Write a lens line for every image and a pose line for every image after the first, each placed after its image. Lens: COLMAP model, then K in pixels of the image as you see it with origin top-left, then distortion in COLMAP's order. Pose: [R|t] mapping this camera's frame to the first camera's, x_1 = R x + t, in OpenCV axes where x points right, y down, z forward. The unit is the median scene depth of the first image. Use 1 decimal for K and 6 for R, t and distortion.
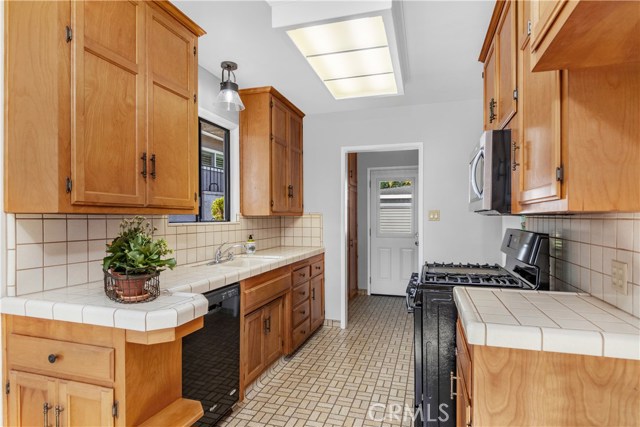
lens RADIAL K [[340.7, 0, 322.2], [0, 340.7, 215.4], [0, 0, 1]] dist [-0.005787, 0.002073]
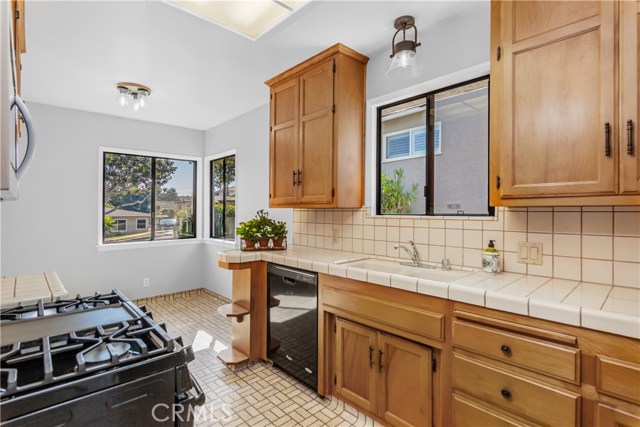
lens RADIAL K [[315.8, 0, 320.7], [0, 315.8, 207.7], [0, 0, 1]] dist [0.000702, -0.002312]
pose [[-0.499519, -0.011413, -0.866228, 0.526506], [0.008122, 0.999808, -0.017856, 0.015379], [0.866265, -0.015955, -0.499330, 1.390144]]
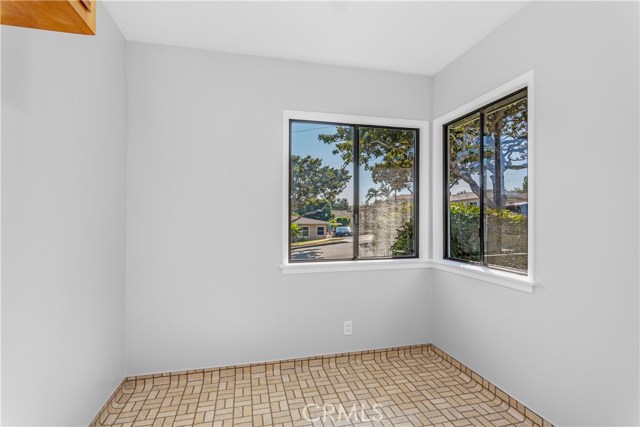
lens RADIAL K [[315.8, 0, 320.3], [0, 315.8, 208.6], [0, 0, 1]] dist [0.000702, -0.002312]
pose [[-0.860557, -0.019077, -0.508997, 0.162113], [0.004420, 0.998981, -0.044914, 0.029756], [0.509336, -0.040900, -0.859595, 0.642402]]
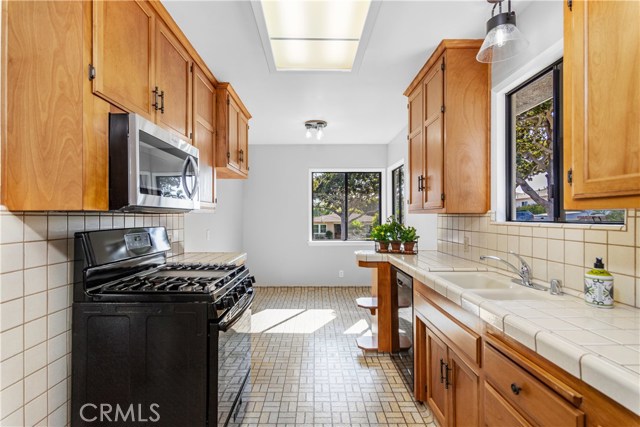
lens RADIAL K [[315.8, 0, 317.3], [0, 315.8, 214.3], [0, 0, 1]] dist [0.000702, -0.002312]
pose [[-0.953980, -0.009755, -0.299713, 0.322046], [-0.004590, 0.999829, -0.017934, 0.020062], [0.299836, -0.015733, -0.953861, 1.674901]]
